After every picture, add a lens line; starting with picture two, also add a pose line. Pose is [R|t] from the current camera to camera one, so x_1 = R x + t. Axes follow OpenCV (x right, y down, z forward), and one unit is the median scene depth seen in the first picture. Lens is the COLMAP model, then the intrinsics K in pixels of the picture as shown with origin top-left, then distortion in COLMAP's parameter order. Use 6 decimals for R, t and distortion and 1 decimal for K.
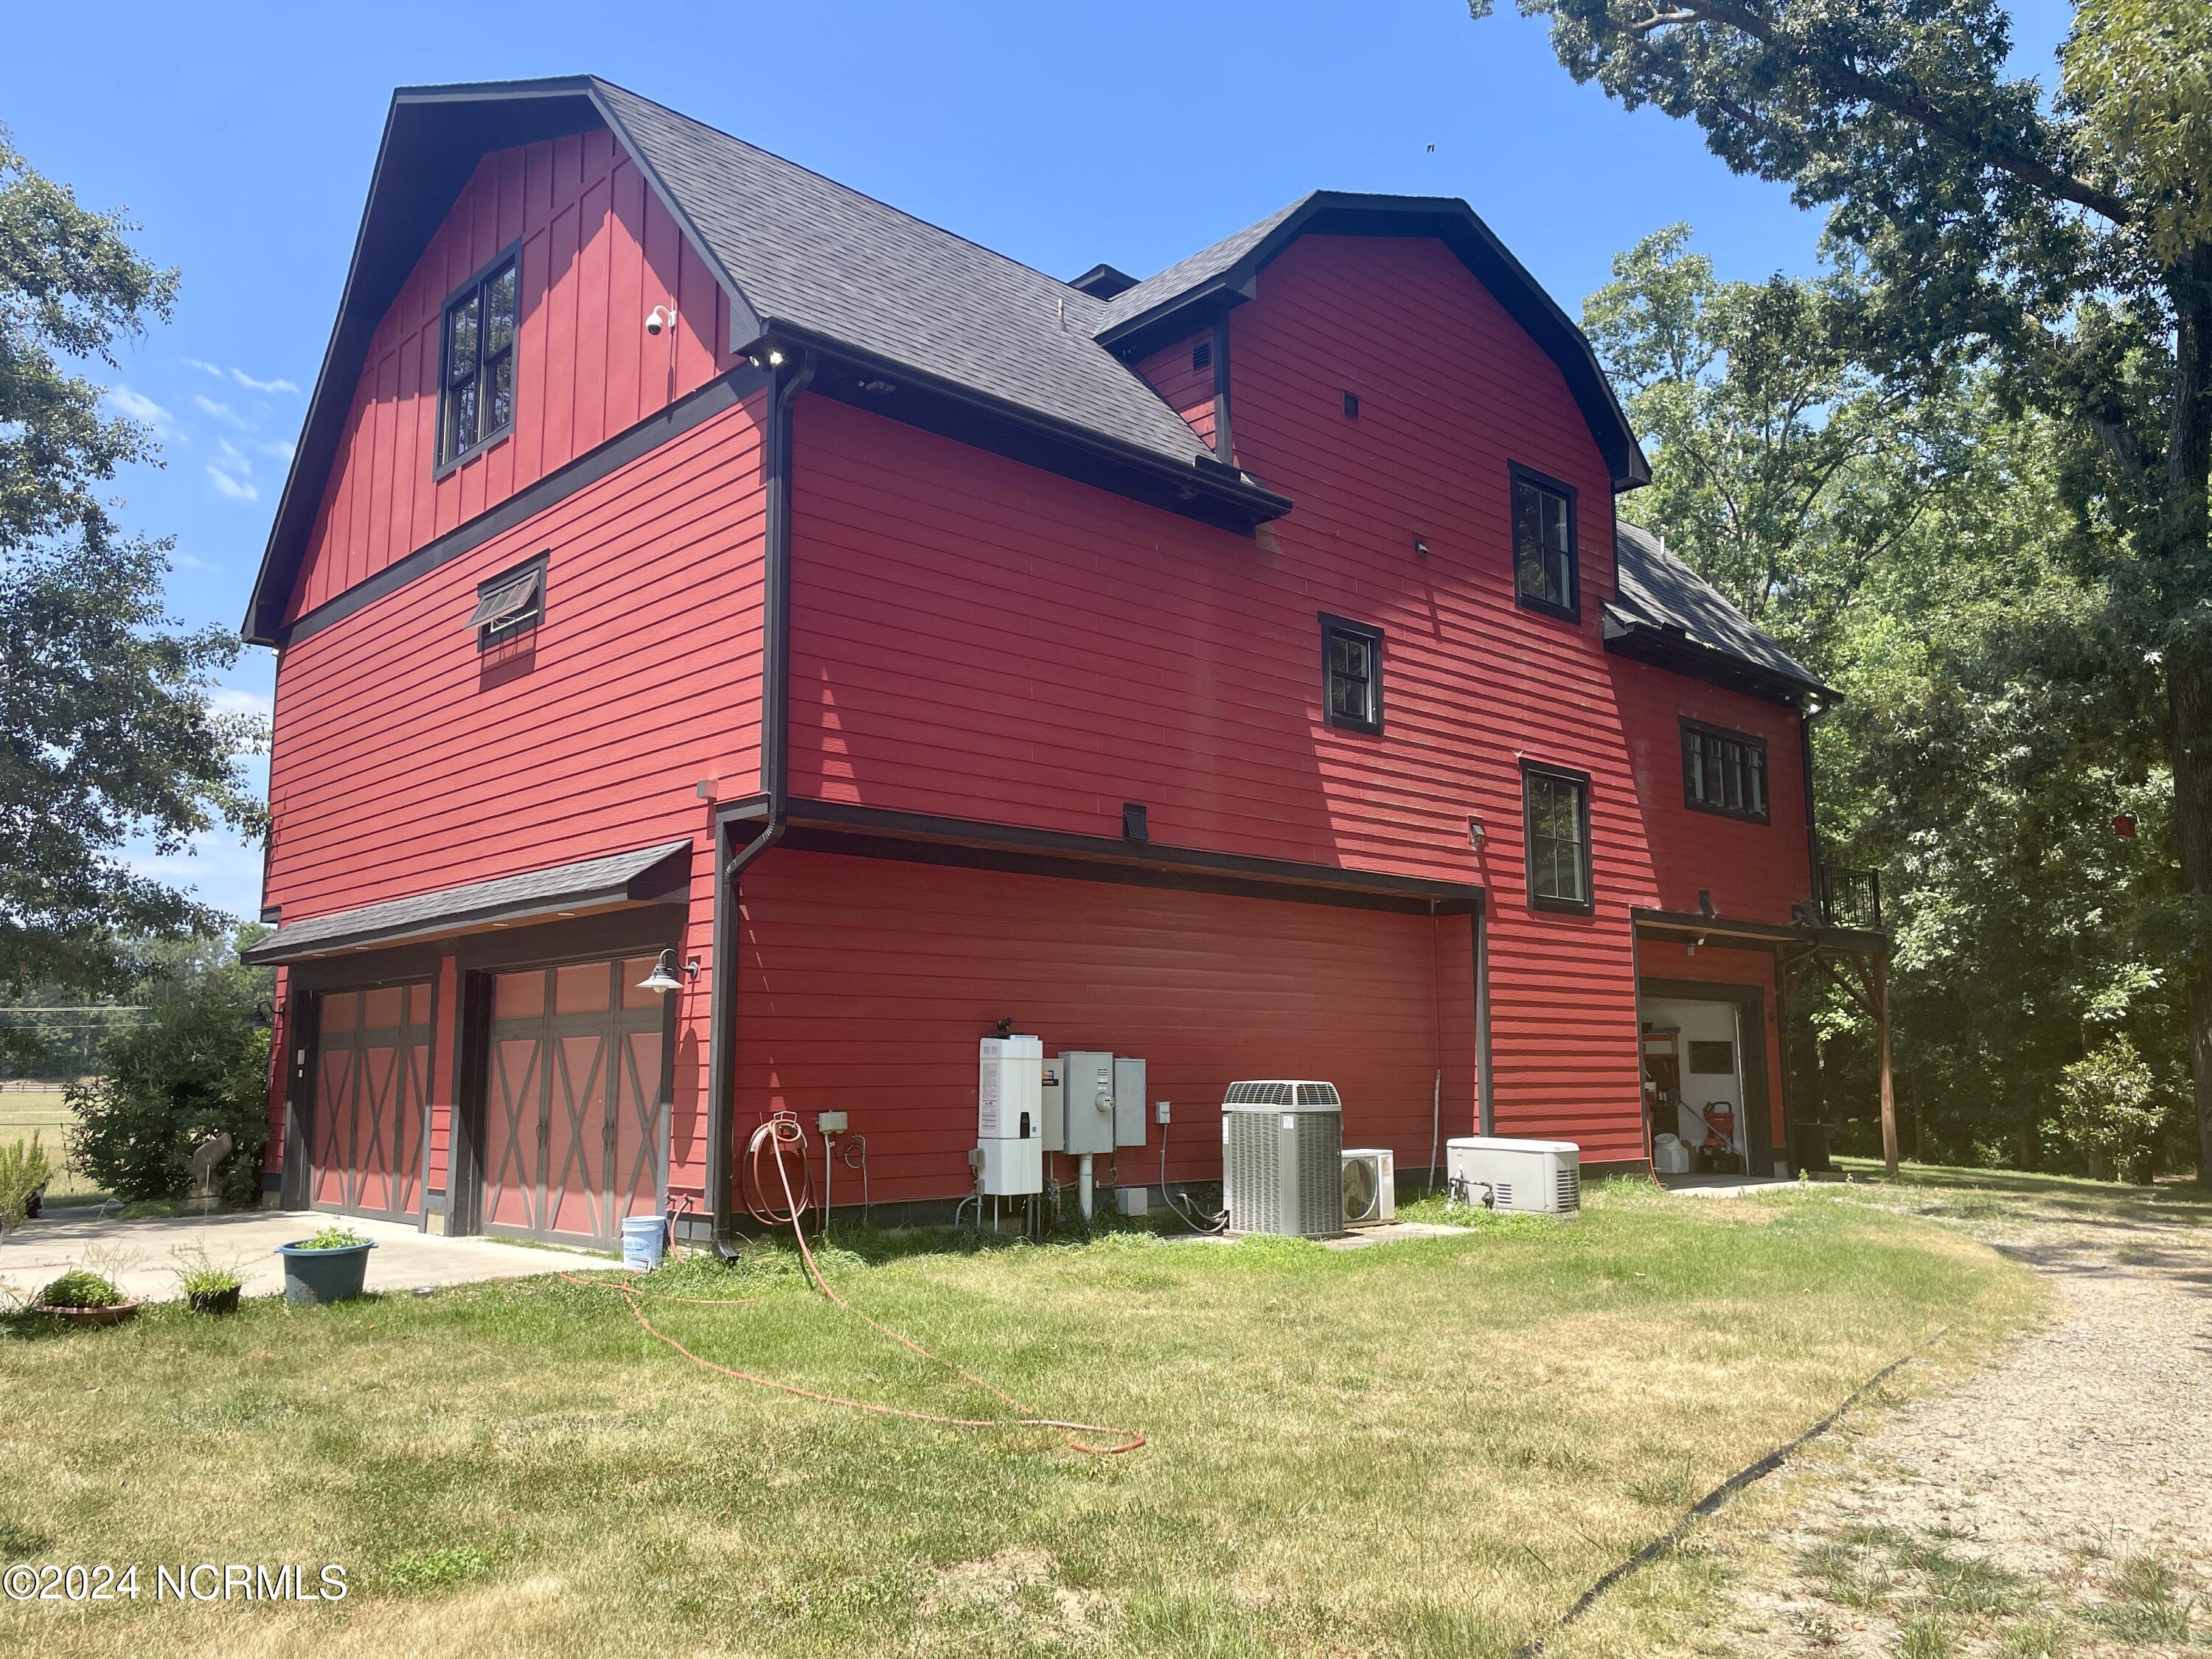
lens RADIAL K [[1690.1, 0, 1101.8], [0, 1690.1, 829.8], [0, 0, 1]] dist [0.047732, -0.015524]
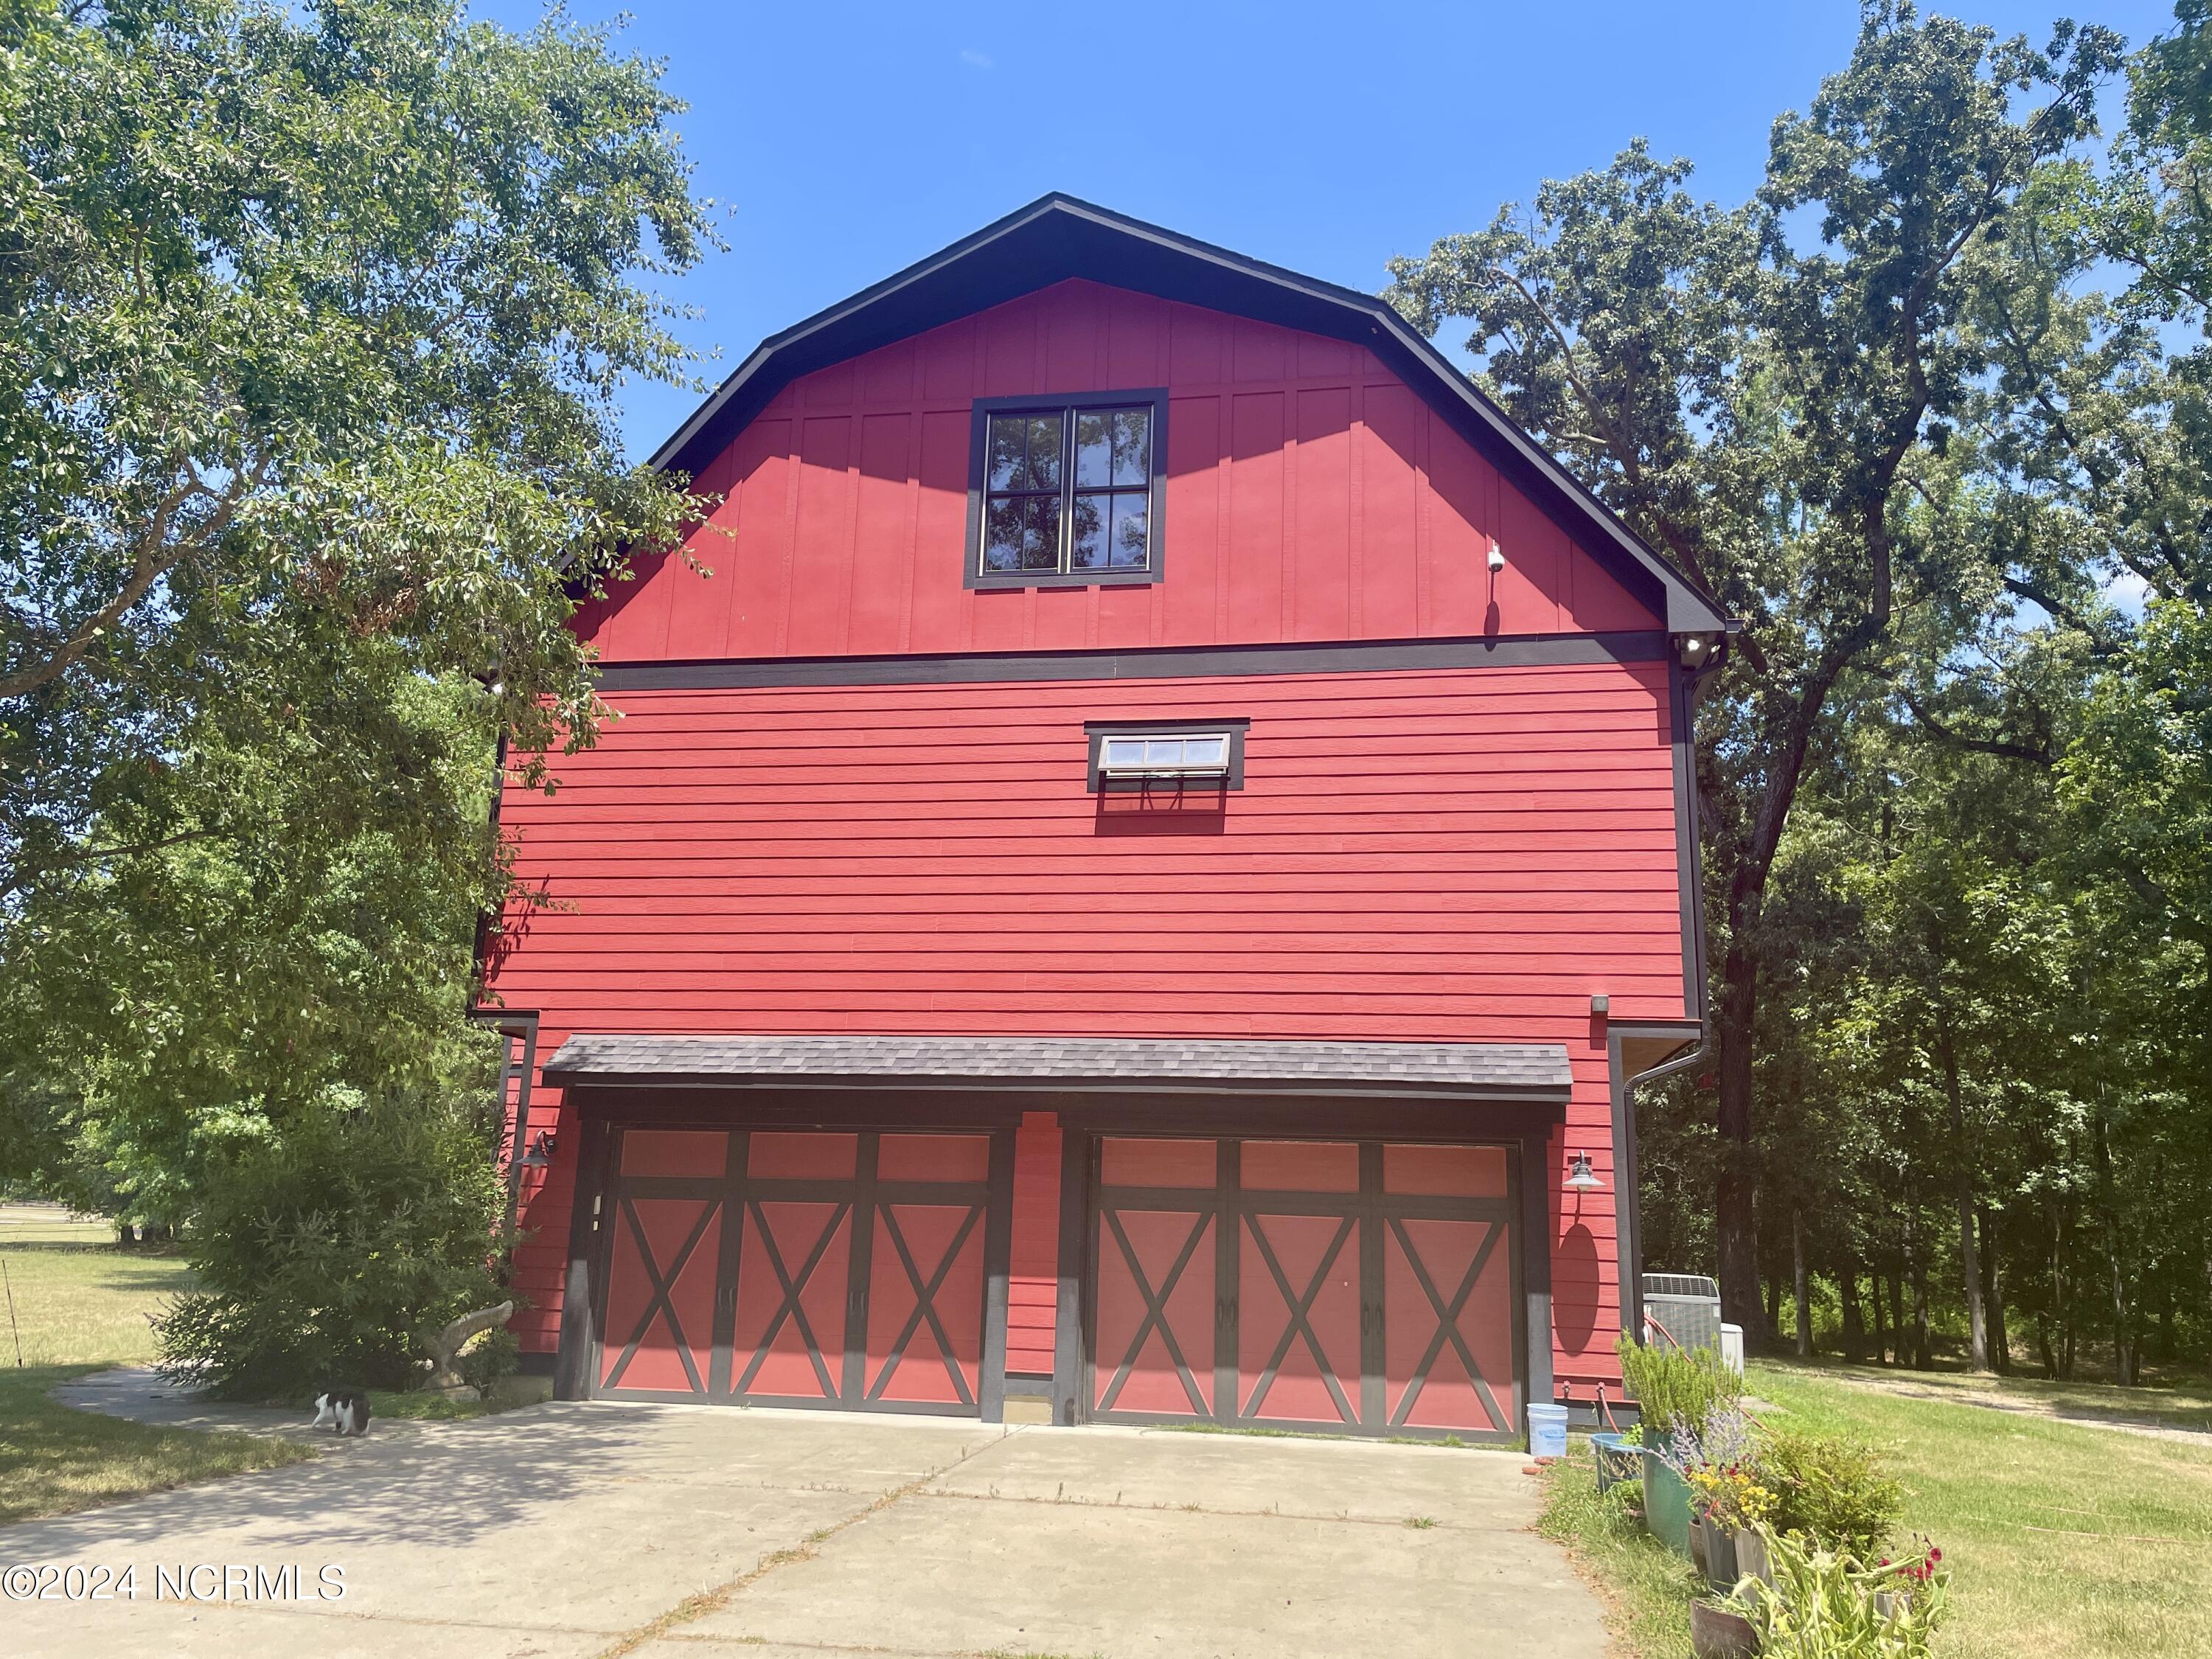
lens RADIAL K [[1690.1, 0, 1097.9], [0, 1690.1, 839.4], [0, 0, 1]] dist [0.047732, -0.015524]
pose [[0.800864, 0.165534, 0.575514, -1.139176], [-0.122119, 0.985986, -0.113661, 0.035376], [-0.586263, 0.020746, 0.809855, 0.293369]]
